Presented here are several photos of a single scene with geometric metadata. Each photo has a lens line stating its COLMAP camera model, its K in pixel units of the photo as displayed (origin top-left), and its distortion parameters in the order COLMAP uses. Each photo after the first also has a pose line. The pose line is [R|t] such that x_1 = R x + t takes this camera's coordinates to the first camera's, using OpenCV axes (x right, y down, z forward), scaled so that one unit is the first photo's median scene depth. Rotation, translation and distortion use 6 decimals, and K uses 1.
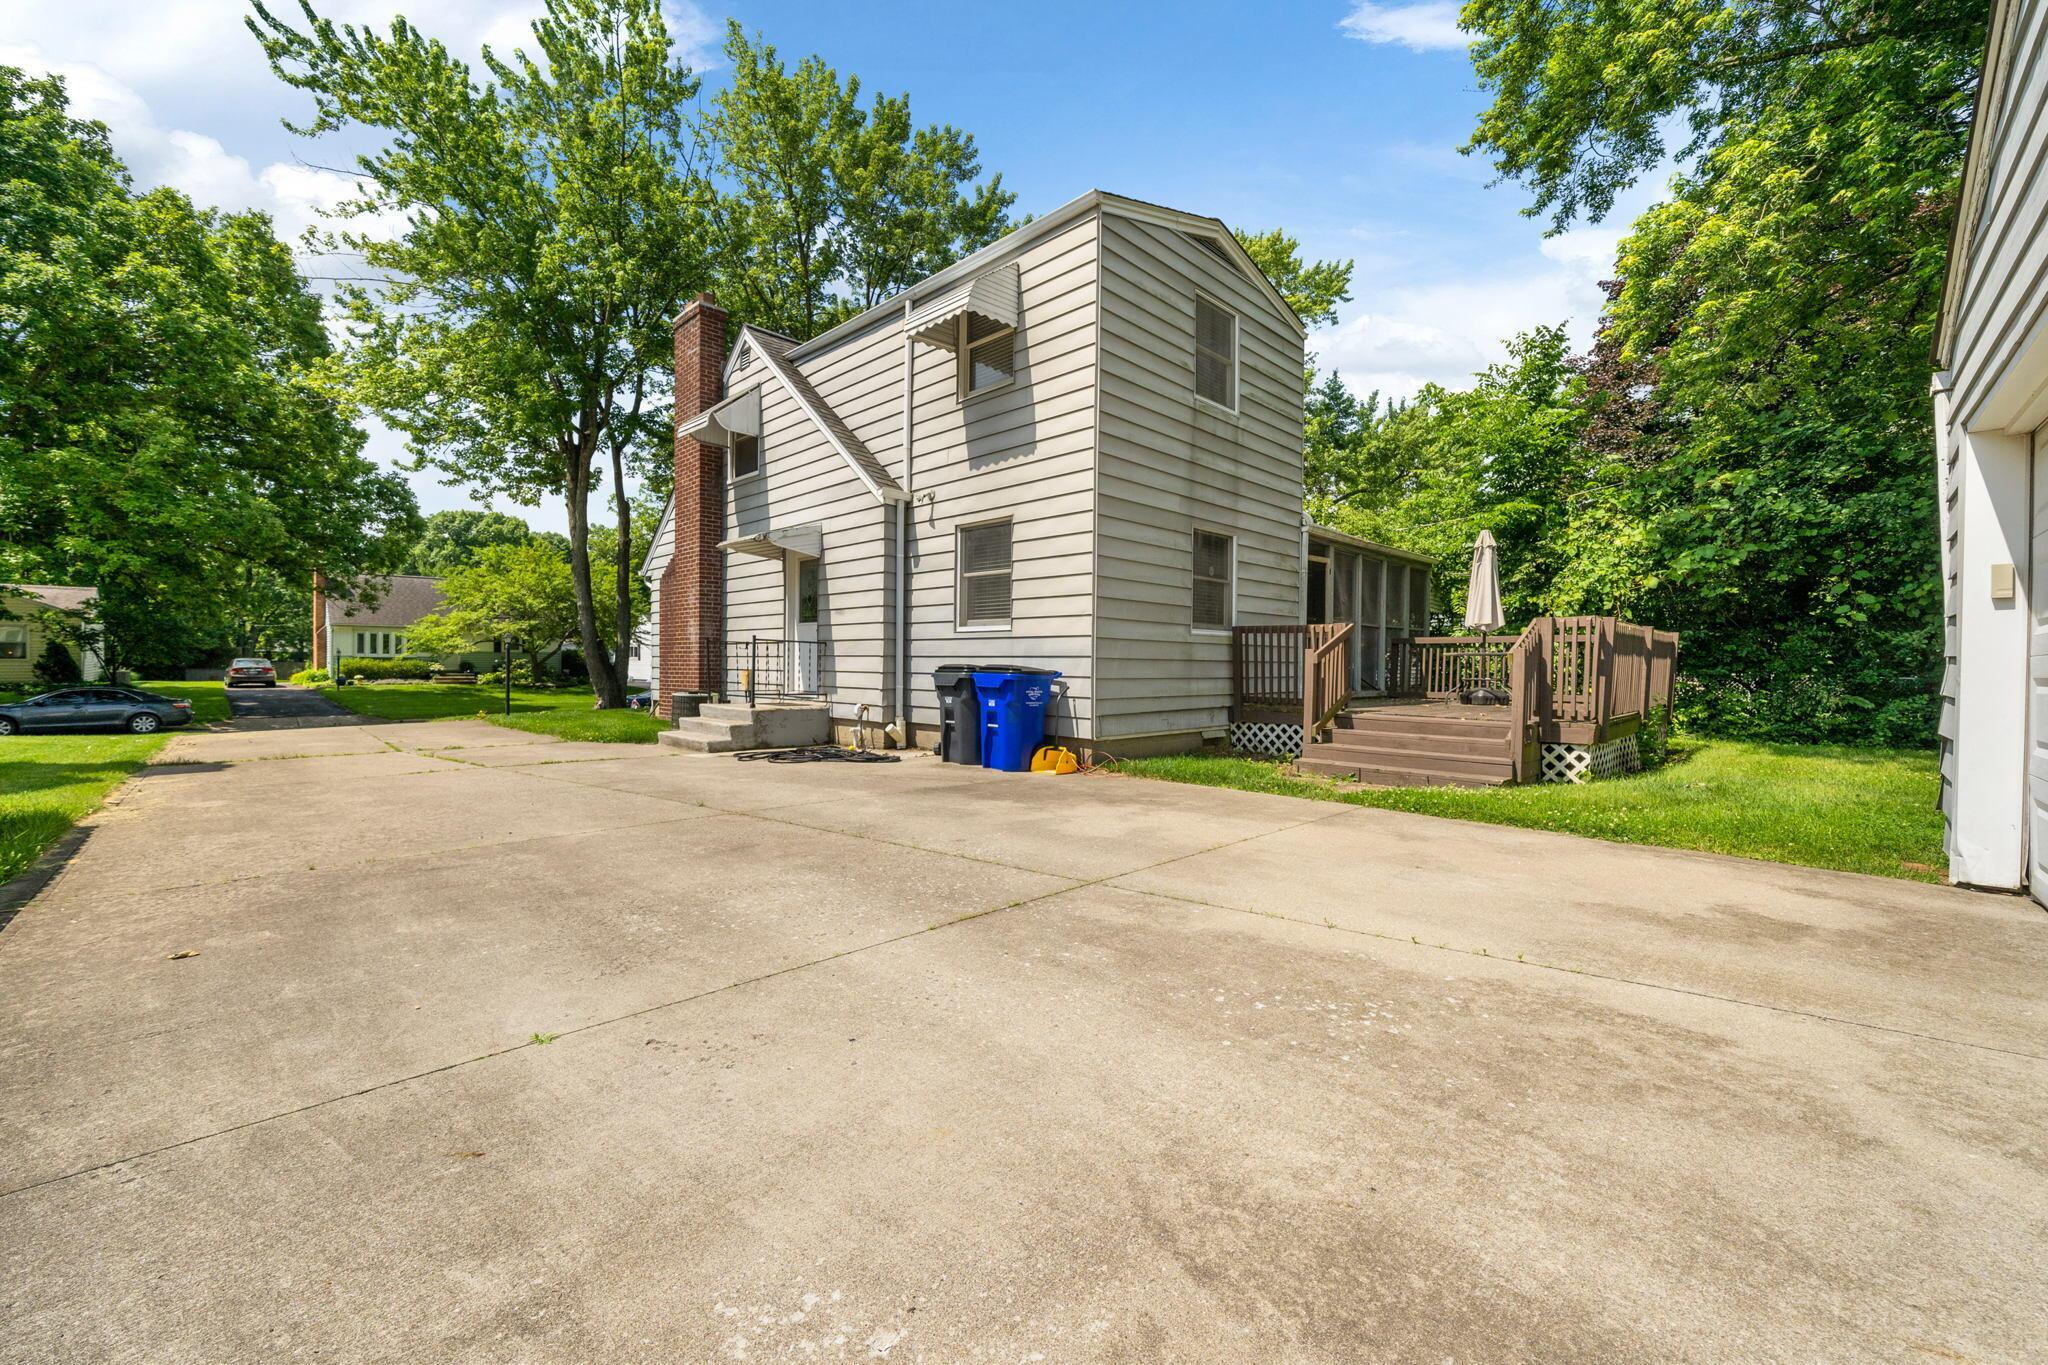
lens RADIAL K [[794.8, 0, 1025.2], [0, 794.8, 674.3], [0, 0, 1]] dist [-0.000572, -0.000023]
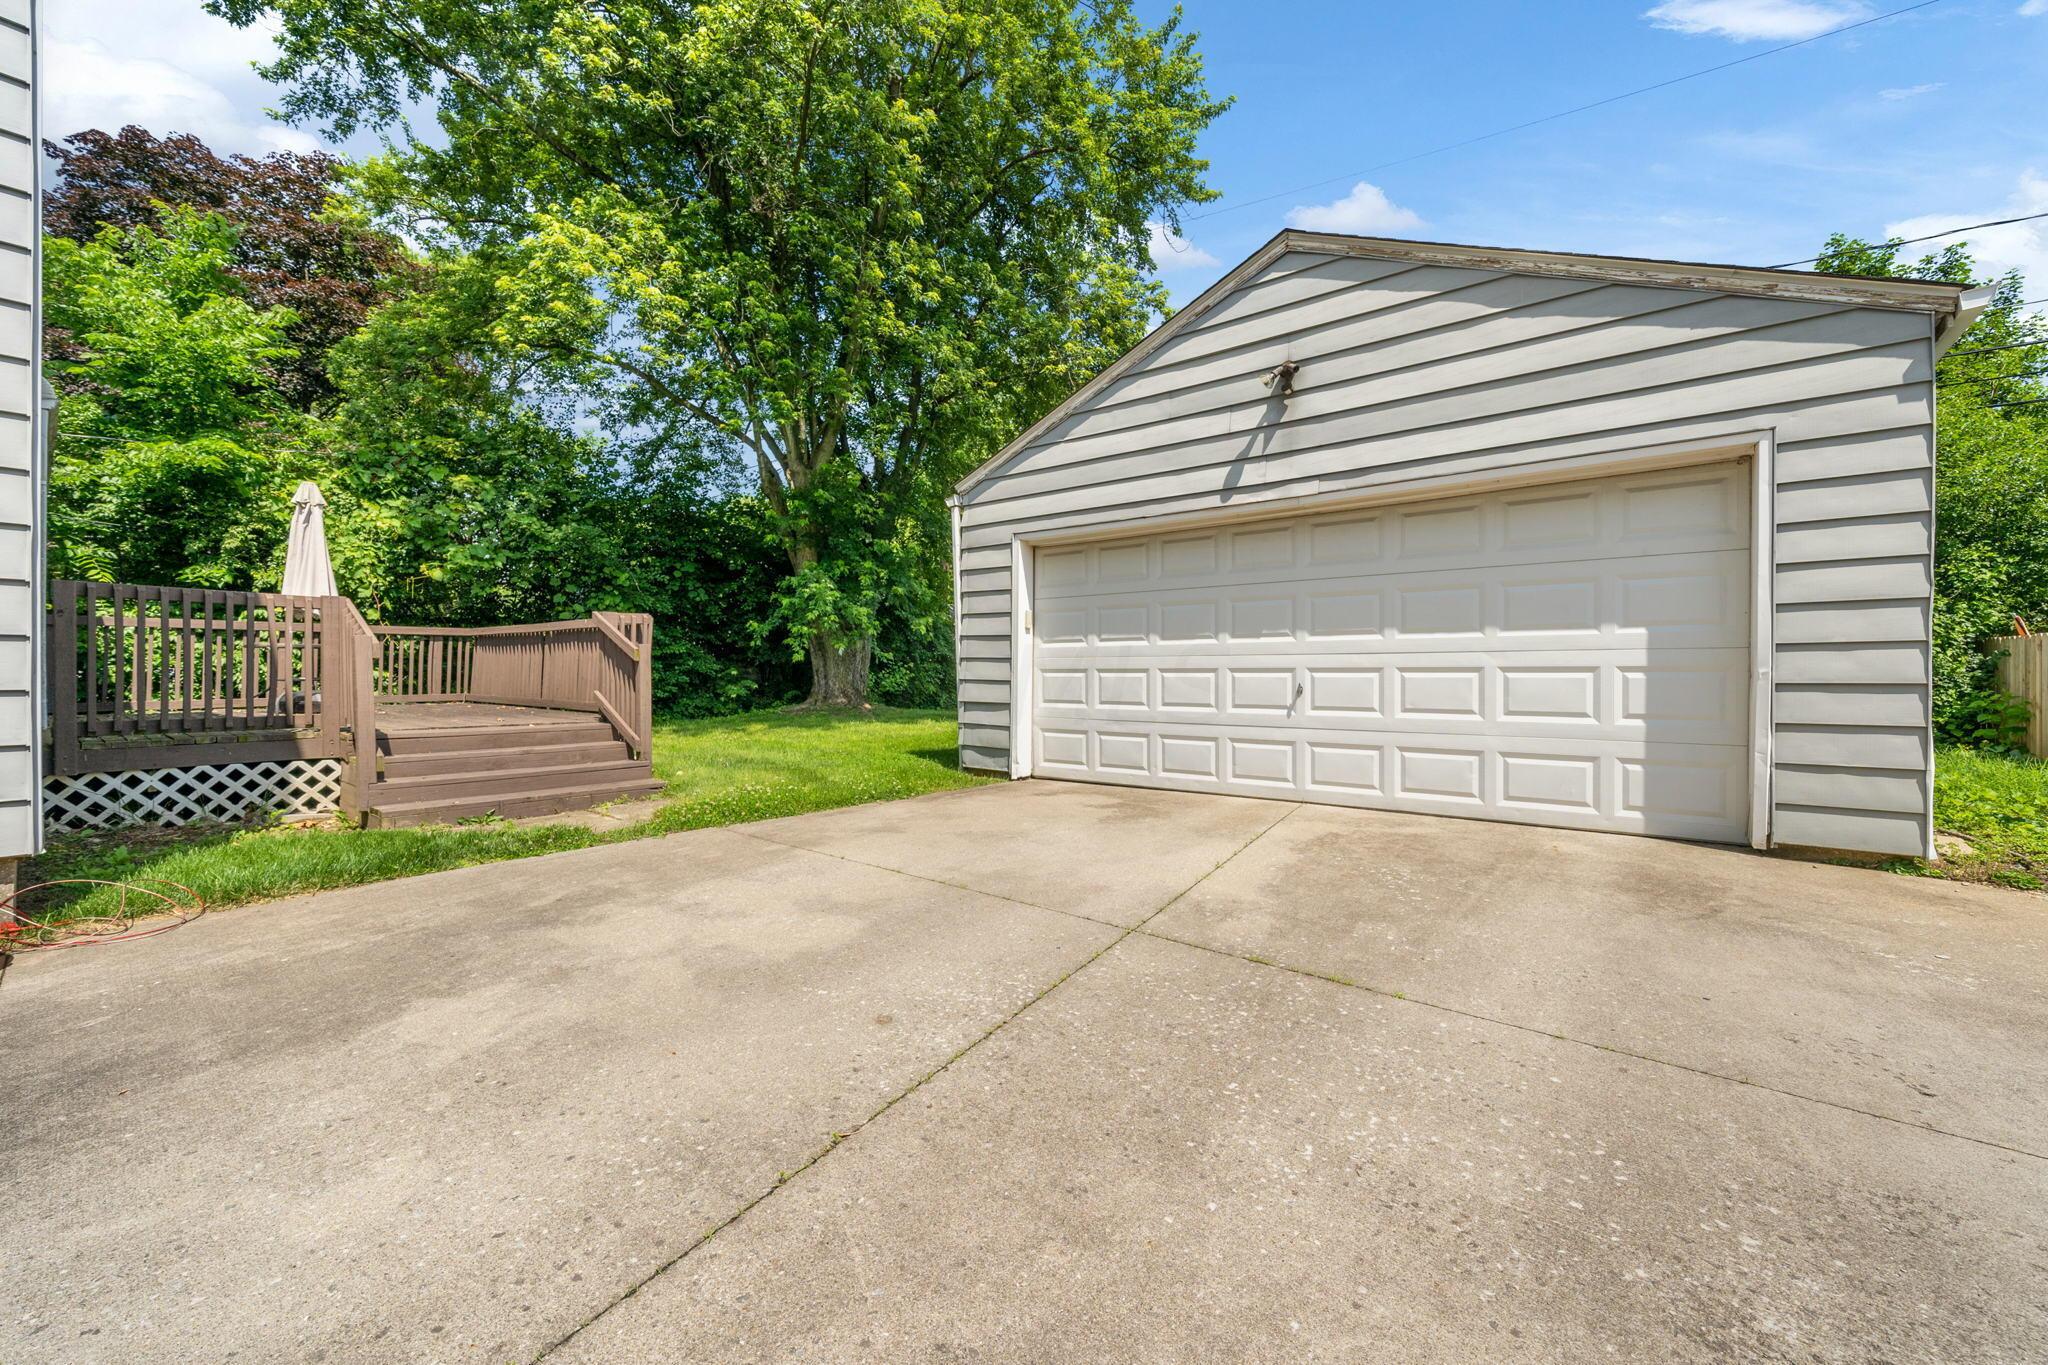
lens RADIAL K [[787.8, 0, 1023.3], [0, 787.8, 681.1], [0, 0, 1]] dist [0.001754, 0.000099]
pose [[-0.097781, -0.021890, 0.994967, -0.238176], [0.004536, 0.999738, 0.022441, -0.005589], [-0.995198, 0.006708, -0.097657, 0.400827]]
